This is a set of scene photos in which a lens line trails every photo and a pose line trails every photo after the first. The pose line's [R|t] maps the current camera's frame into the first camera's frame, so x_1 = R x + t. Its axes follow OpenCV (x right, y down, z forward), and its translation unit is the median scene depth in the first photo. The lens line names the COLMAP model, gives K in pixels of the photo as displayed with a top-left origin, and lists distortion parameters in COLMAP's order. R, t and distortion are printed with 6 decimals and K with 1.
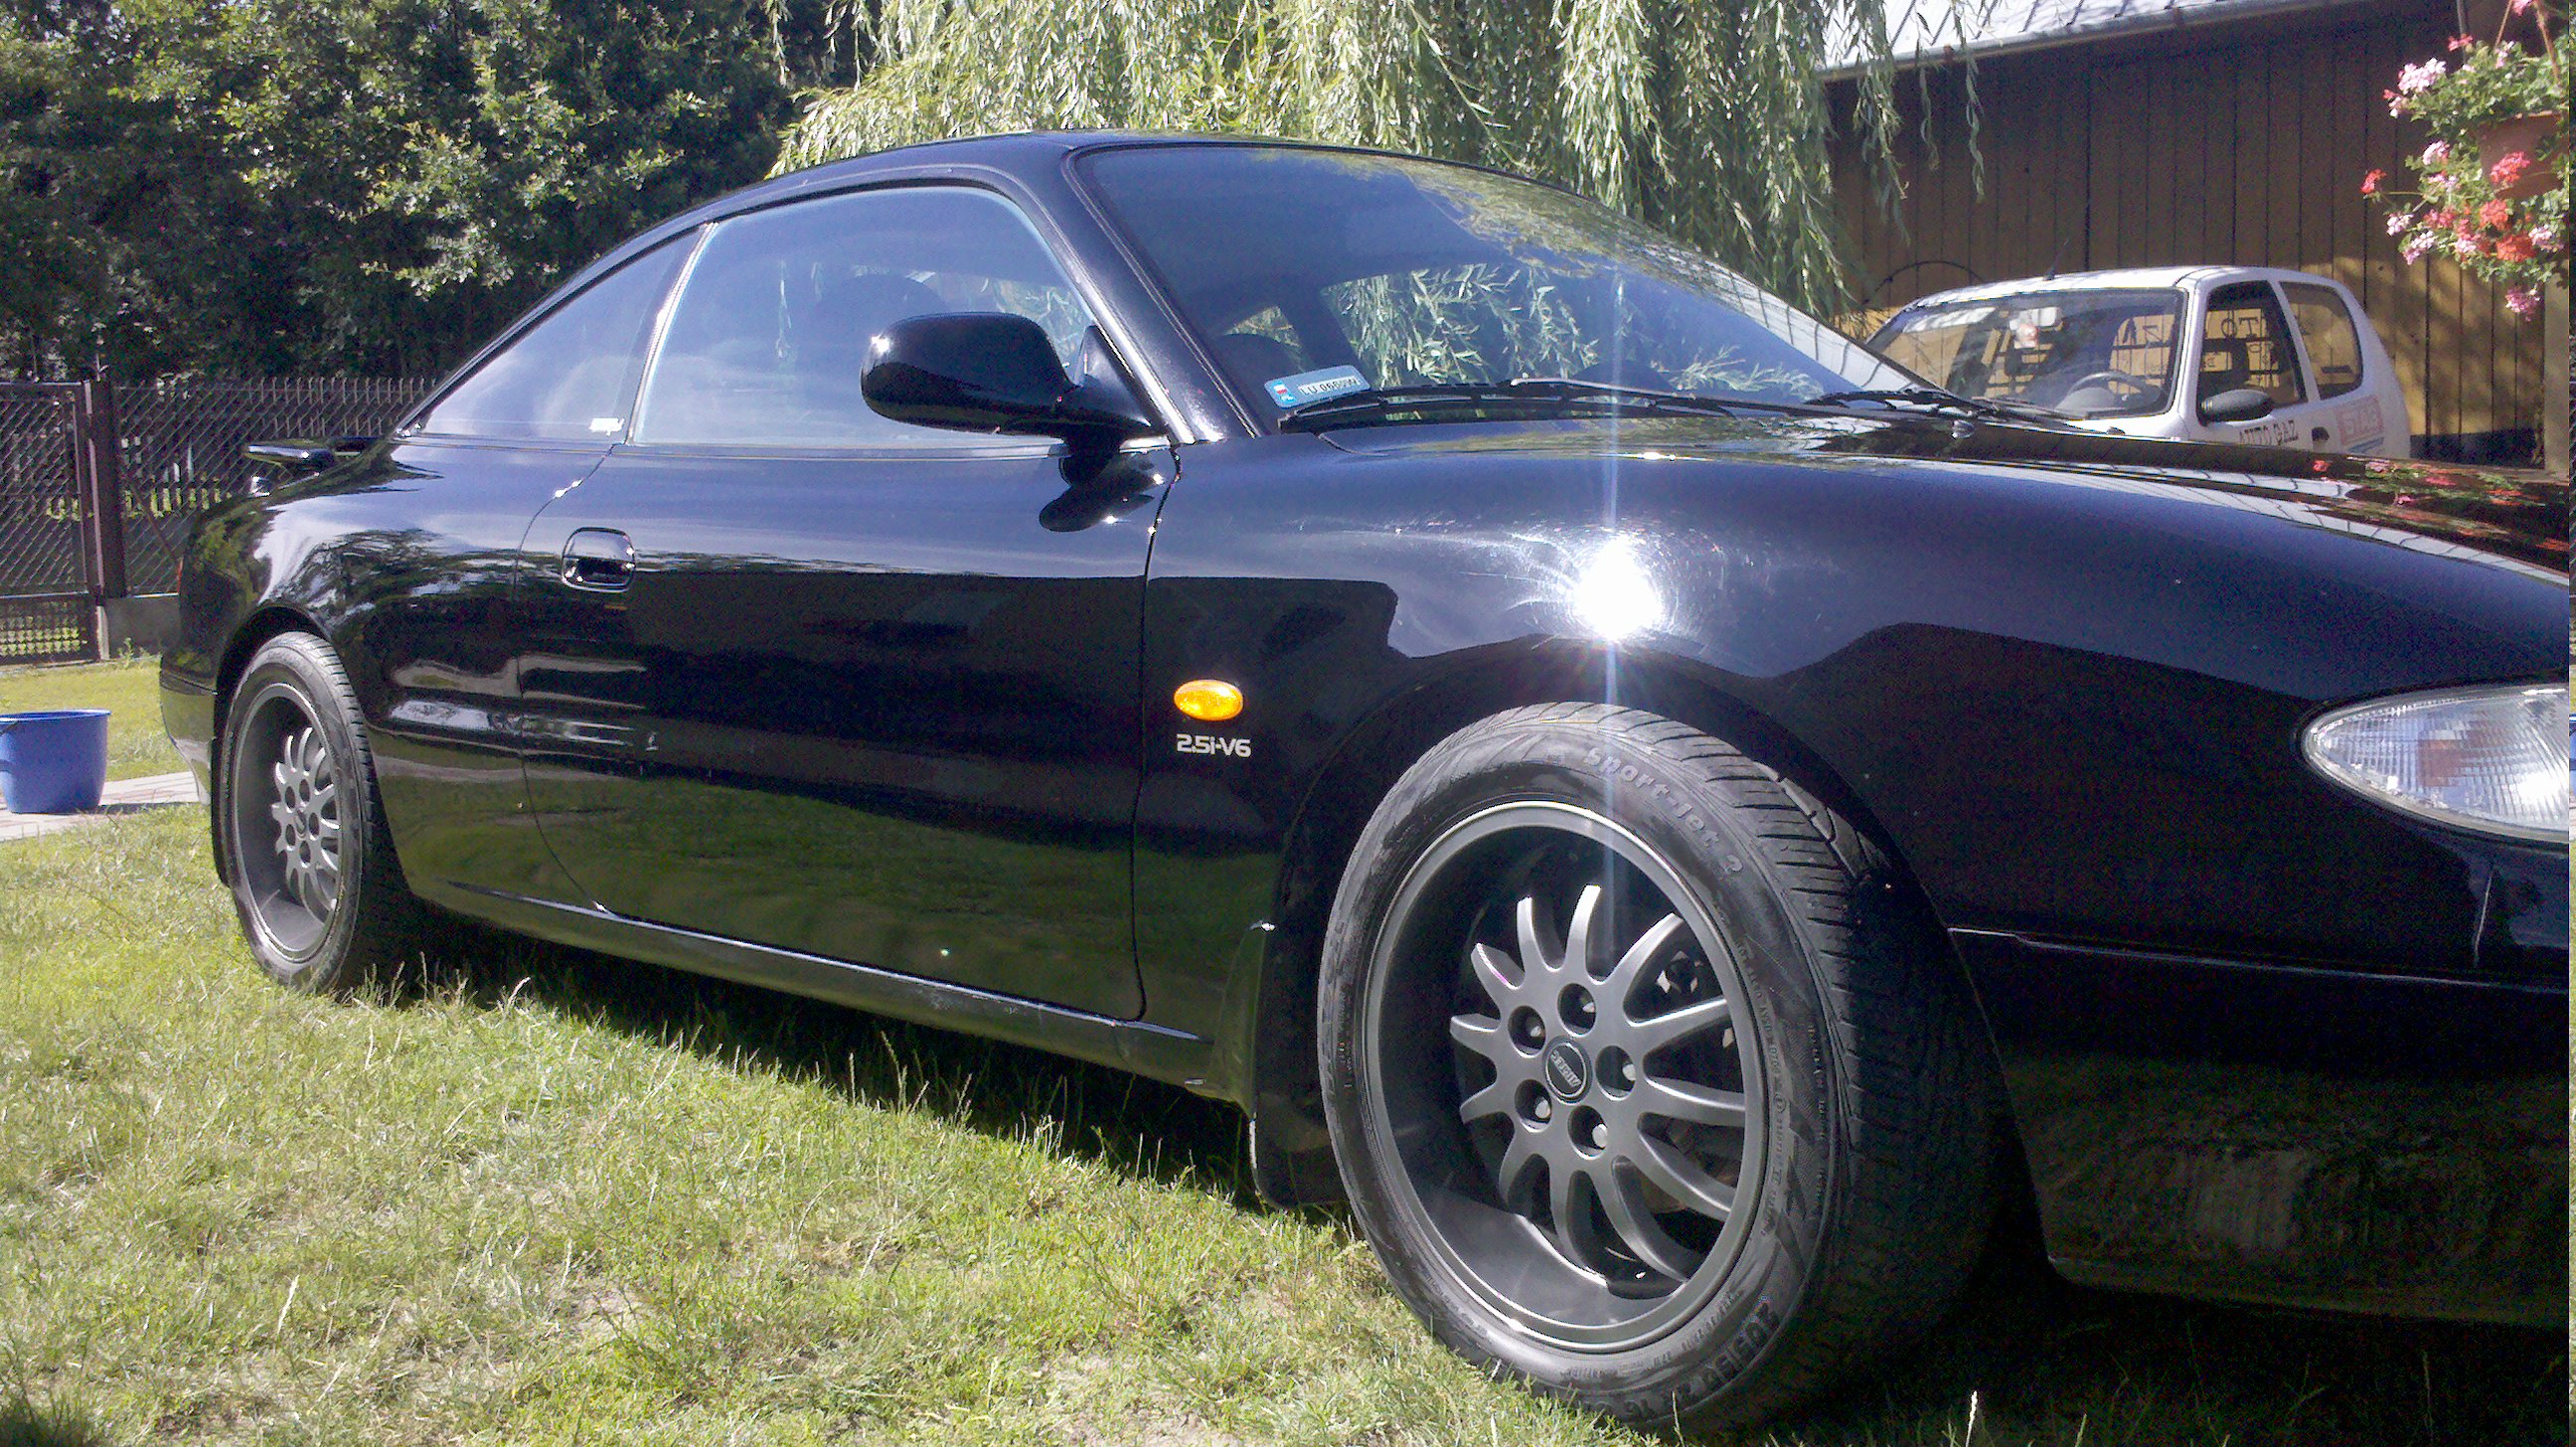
lens RADIAL K [[2365.5, 0, 1288.0], [0, 2365.5, 723.5], [0, 0, 1]] dist [0.115964, -0.183431]
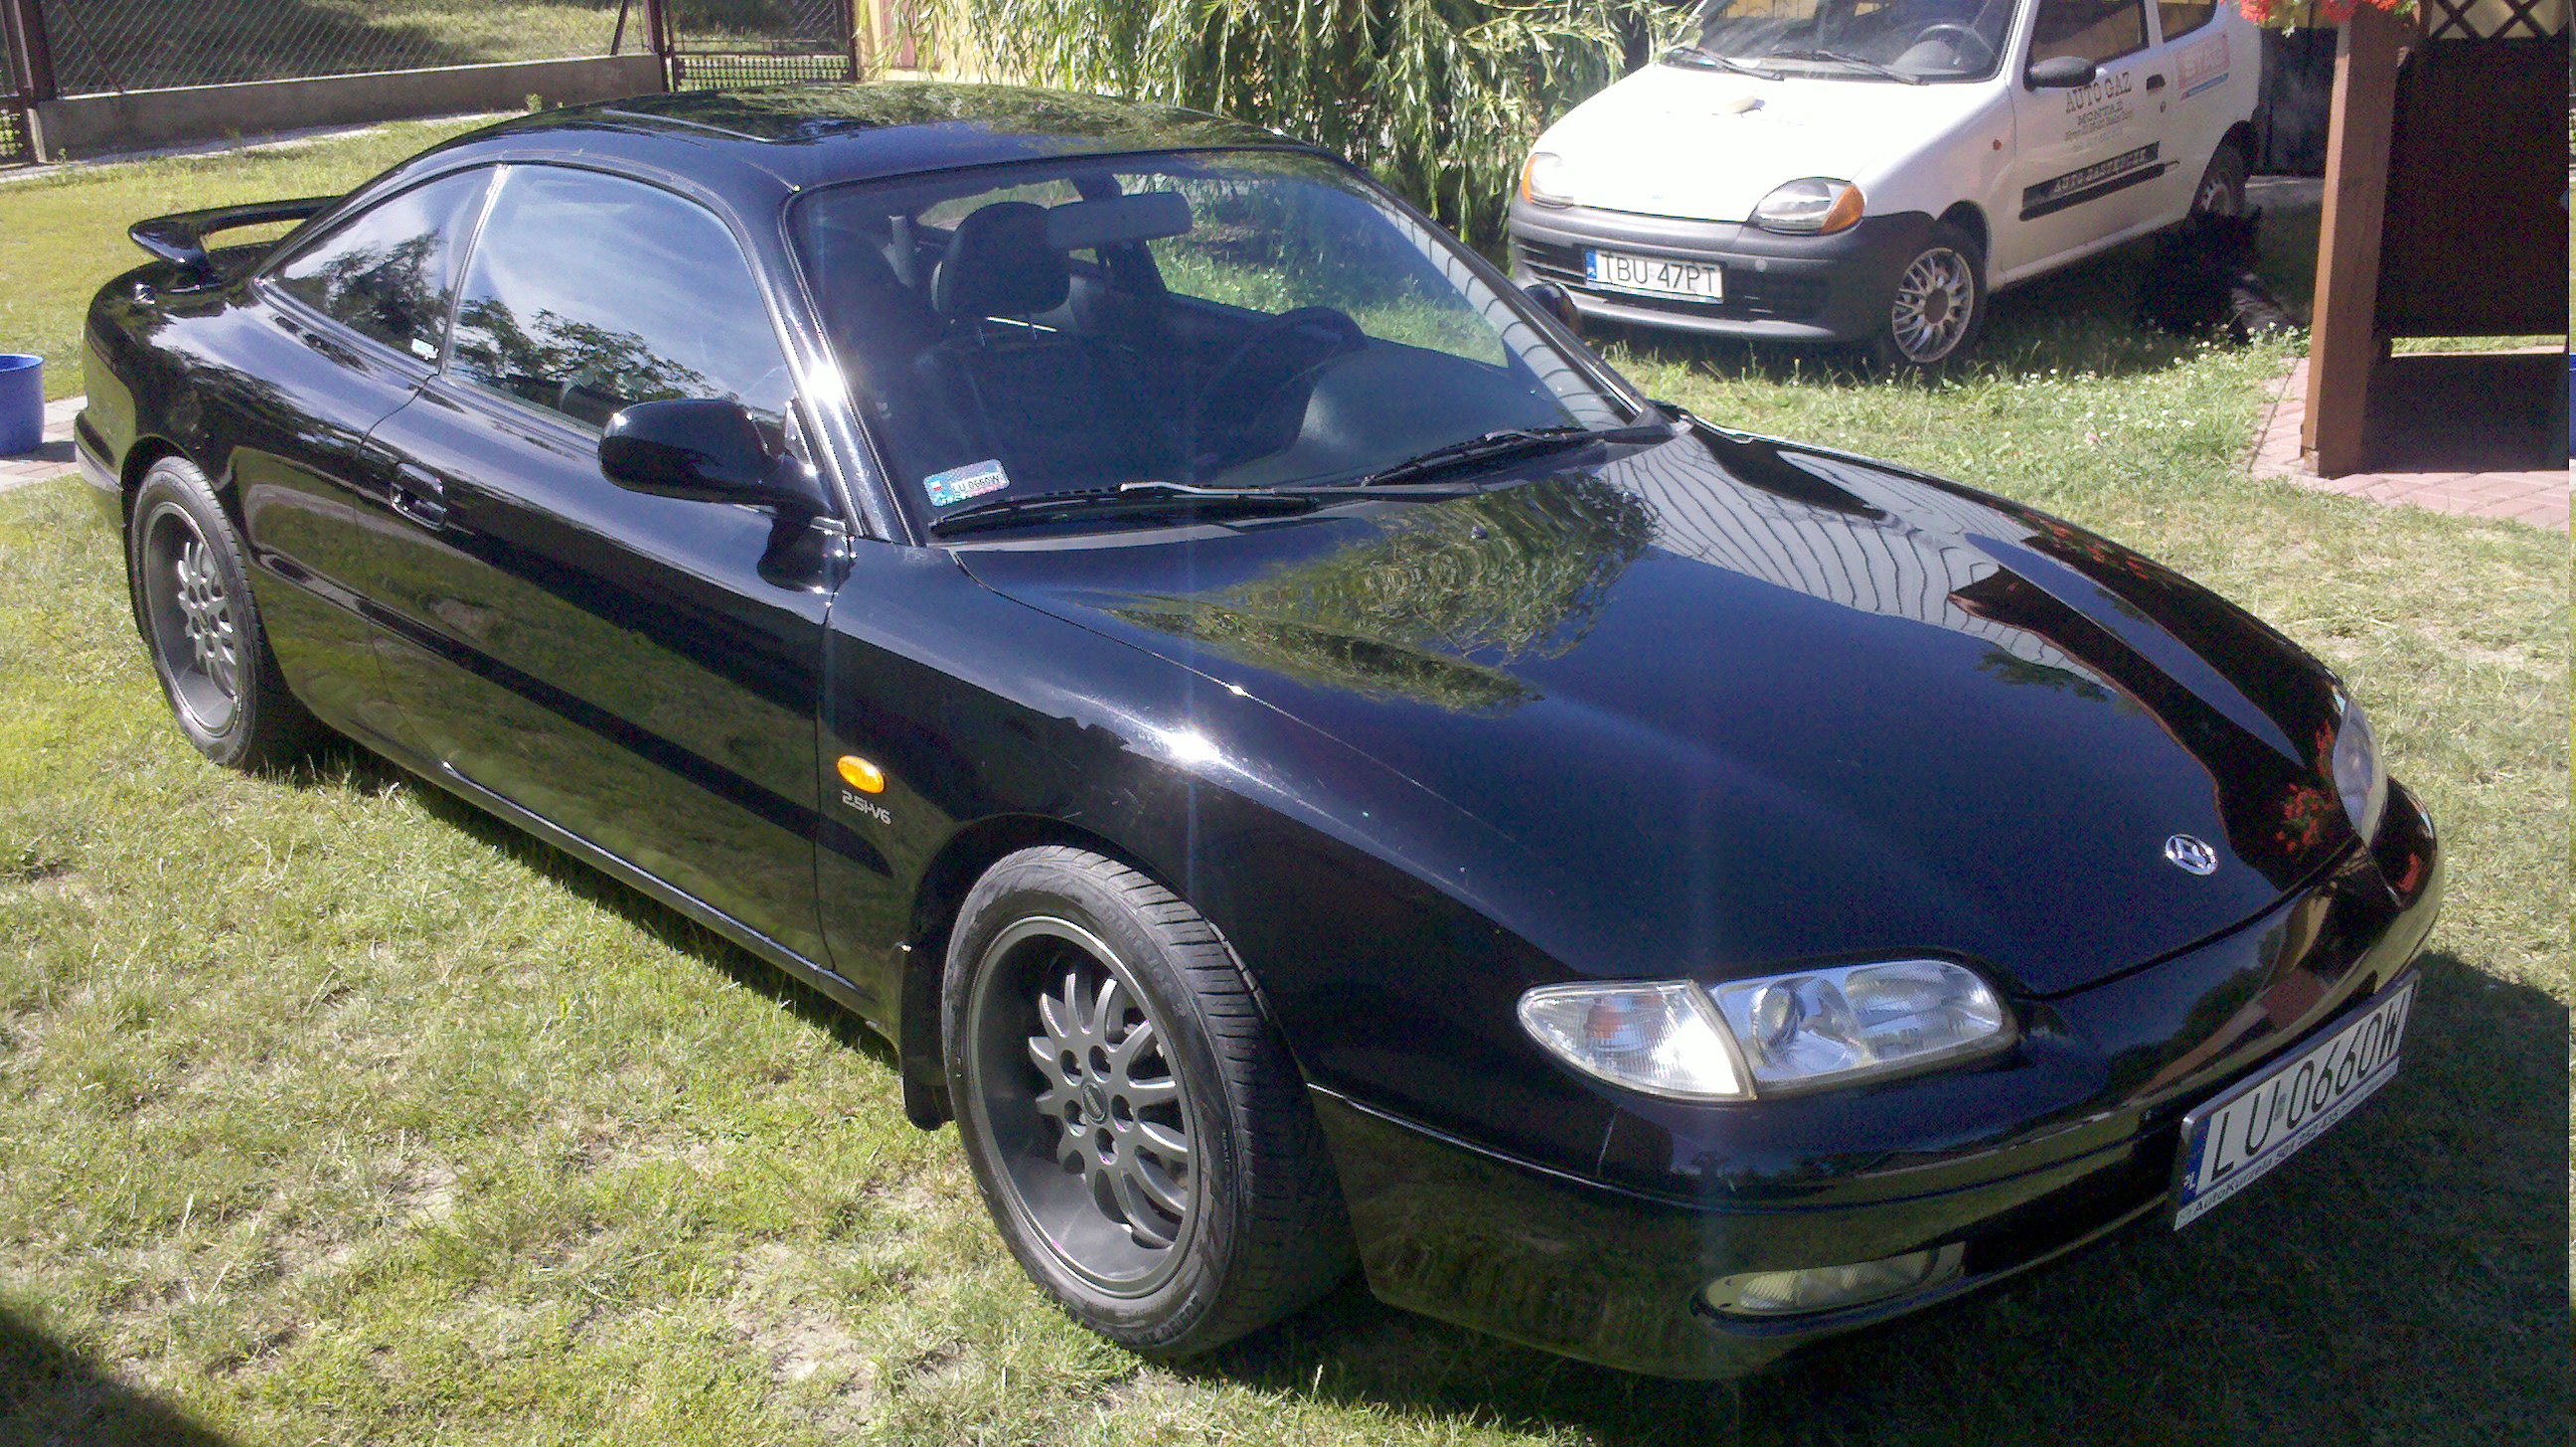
lens RADIAL K [[2365.5, 0, 1288.0], [0, 2365.5, 723.5], [0, 0, 1]] dist [0.115964, -0.183431]
pose [[0.999759, 0.021287, 0.005391, 0.188204], [-0.021958, 0.967000, 0.253826, -0.363734], [0.000190, -0.253884, 0.967235, -0.247410]]
